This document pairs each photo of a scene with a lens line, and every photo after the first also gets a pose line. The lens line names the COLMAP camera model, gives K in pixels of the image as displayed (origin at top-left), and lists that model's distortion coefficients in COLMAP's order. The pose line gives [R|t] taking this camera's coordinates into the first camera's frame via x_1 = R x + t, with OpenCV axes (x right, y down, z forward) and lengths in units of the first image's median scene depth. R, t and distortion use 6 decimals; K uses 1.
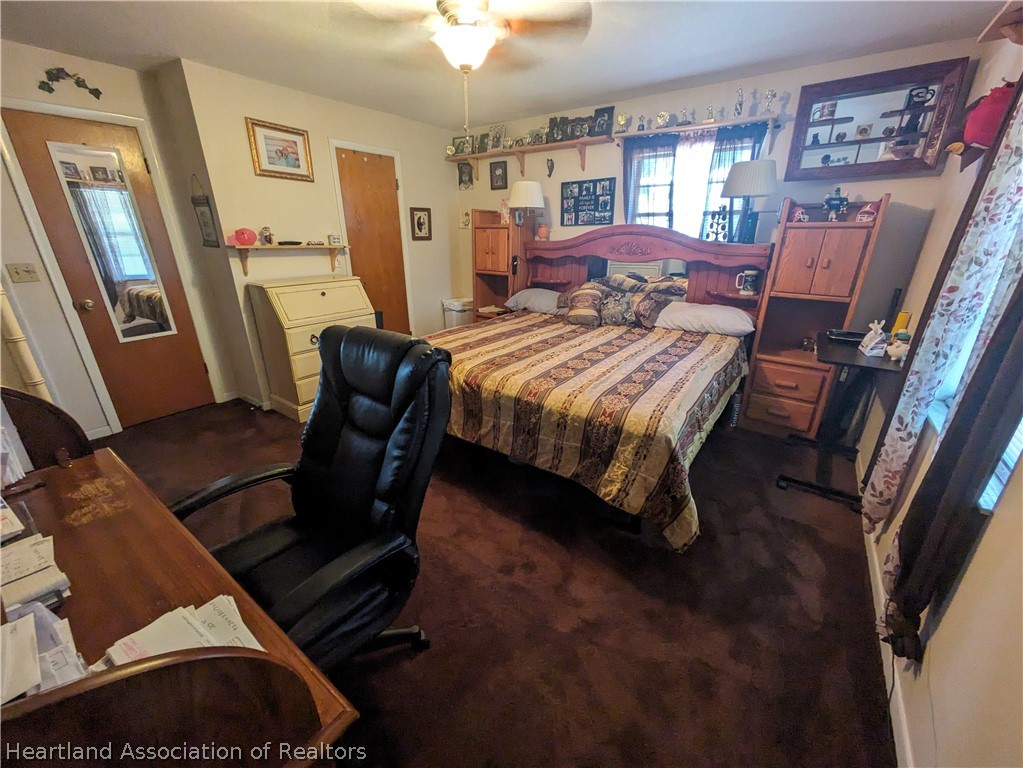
lens RADIAL K [[404.1, 0, 511.5], [0, 404.1, 384.0], [0, 0, 1]] dist [-0.001065, 0.000285]
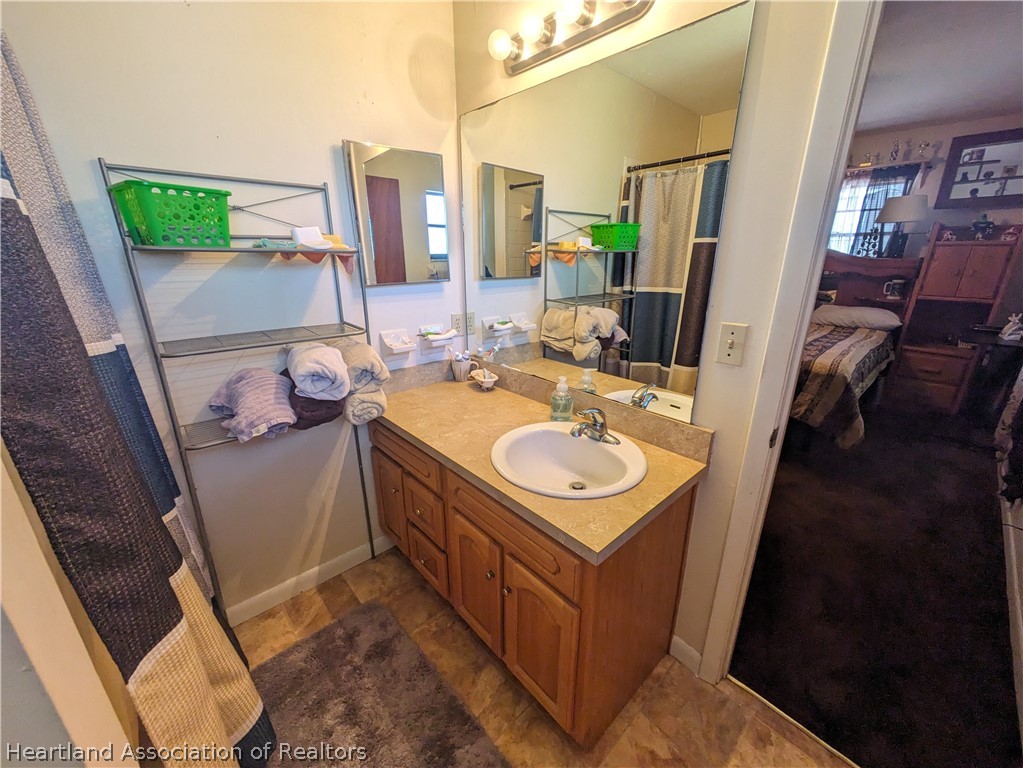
lens RADIAL K [[396.1, 0, 511.5], [0, 396.1, 384.0], [0, 0, 1]] dist [-0.001195, -0.000526]
pose [[0.977226, 0.063607, -0.202446, -0.336018], [-0.071216, 0.996994, -0.030518, 0.177412], [0.199896, 0.044241, 0.978818, -0.456582]]
